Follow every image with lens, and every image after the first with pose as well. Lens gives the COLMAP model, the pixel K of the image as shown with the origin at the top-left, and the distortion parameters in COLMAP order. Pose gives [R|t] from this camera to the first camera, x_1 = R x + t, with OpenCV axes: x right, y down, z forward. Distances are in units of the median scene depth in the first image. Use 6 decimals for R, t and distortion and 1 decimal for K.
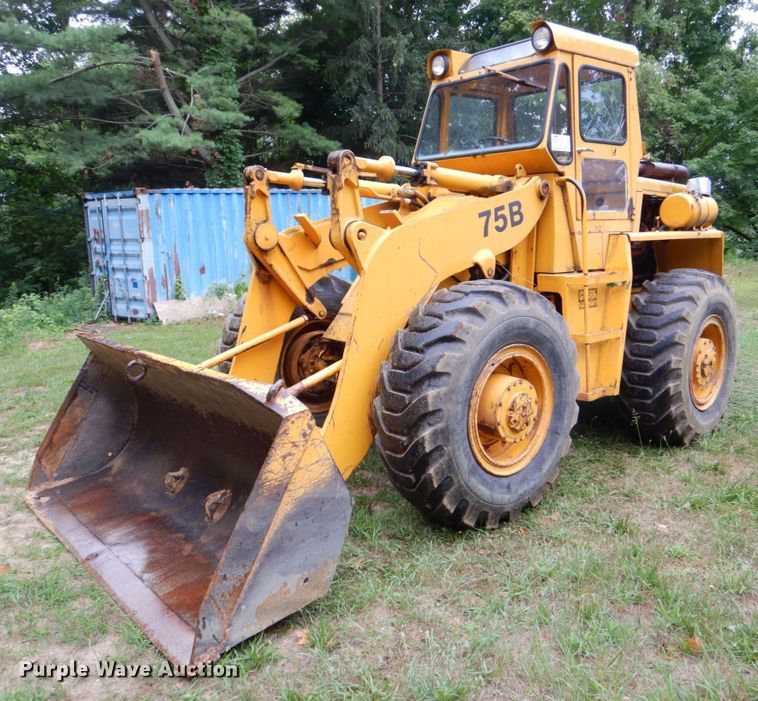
lens RADIAL K [[695.5, 0, 367.2], [0, 695.5, 342.1], [0, 0, 1]] dist [-0.009155, -0.006564]
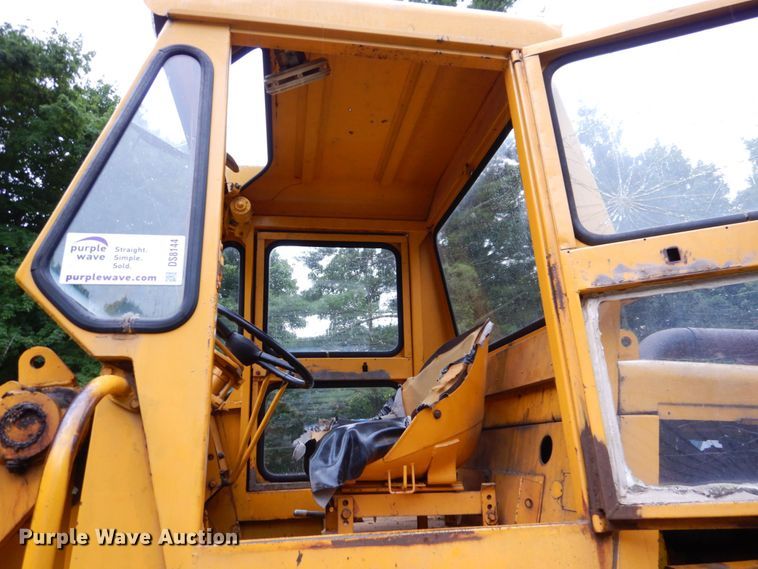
lens RADIAL K [[538.8, 0, 379.0], [0, 538.8, 284.5], [0, 0, 1]] dist [0.008228, -0.007431]
pose [[0.867177, -0.157896, -0.472306, 0.470493], [-0.063190, 0.905852, -0.418855, -0.192782], [0.493975, 0.393066, 0.775557, 0.886359]]
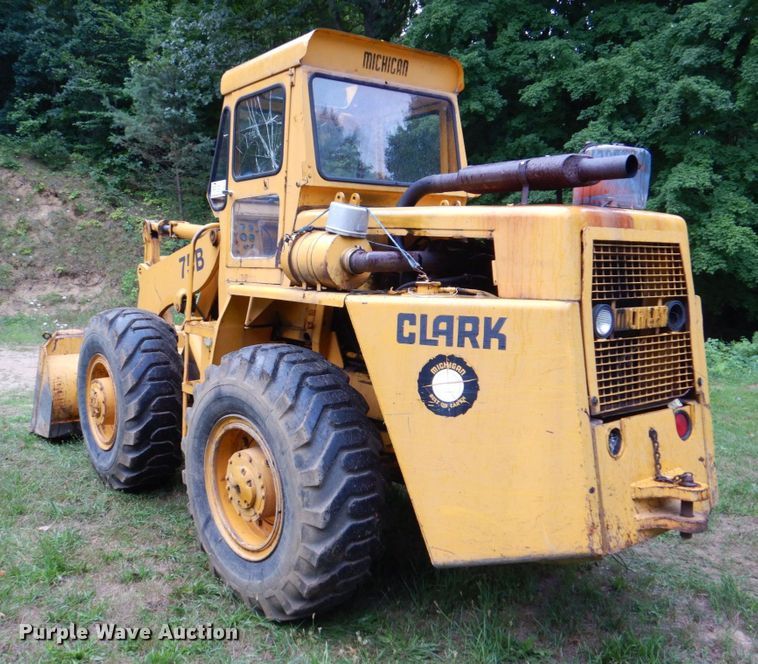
lens RADIAL K [[706.8, 0, 379.0], [0, 706.8, 332.0], [0, 0, 1]] dist [0.008259, 0.022929]
pose [[-0.022311, 0.120489, -0.992464, 1.298048], [-0.168341, 0.978084, 0.122528, -0.249998], [0.985476, 0.169806, -0.001539, 1.262258]]
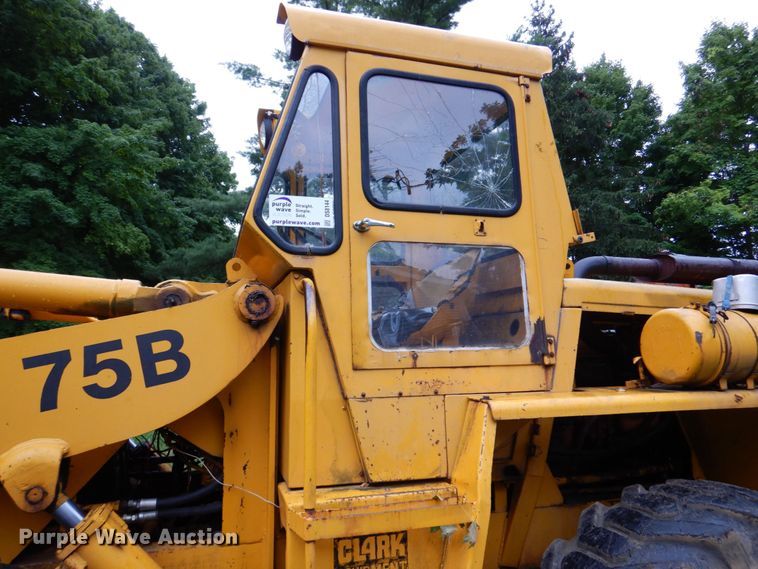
lens RADIAL K [[540.9, 0, 379.0], [0, 540.9, 284.5], [0, 0, 1]] dist [0.005028, 0.004277]
pose [[0.923762, -0.036025, -0.381268, 0.472534], [-0.066764, 0.965171, -0.252956, -0.145075], [0.377102, 0.259126, 0.889184, 0.696295]]
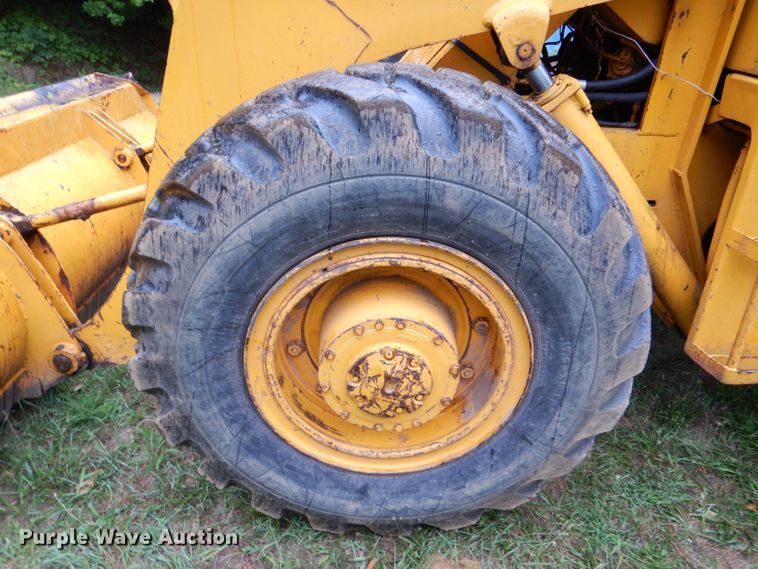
lens RADIAL K [[536.5, 0, 372.0], [0, 536.5, 280.8], [0, 0, 1]] dist [0.002690, -0.002717]
pose [[0.769655, 0.341531, -0.539433, 0.311720], [-0.149727, 0.917886, 0.367514, -0.072382], [0.620655, -0.202091, 0.757592, 0.610479]]
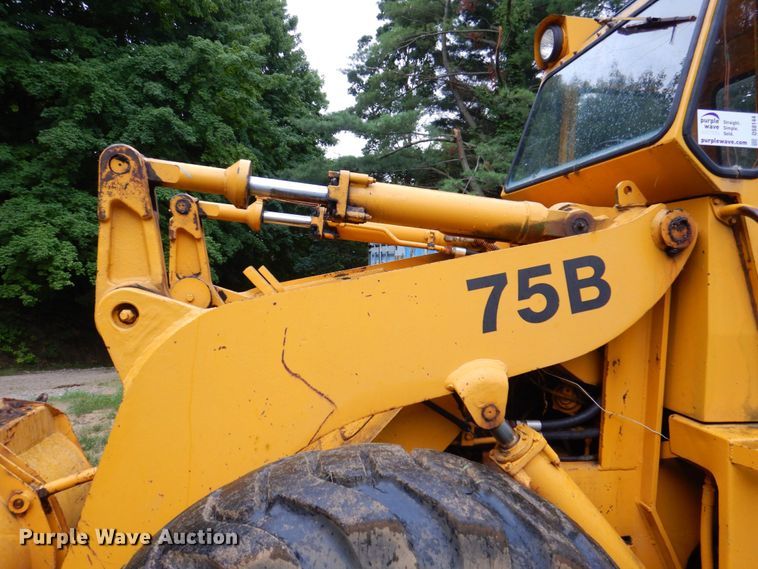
lens RADIAL K [[538.8, 0, 379.0], [0, 538.8, 284.5], [0, 0, 1]] dist [0.008228, -0.007431]
pose [[0.865812, 0.056993, -0.497113, 0.262273], [-0.124713, 0.986718, -0.104086, -0.127272], [0.484578, 0.152115, 0.861420, 0.614550]]
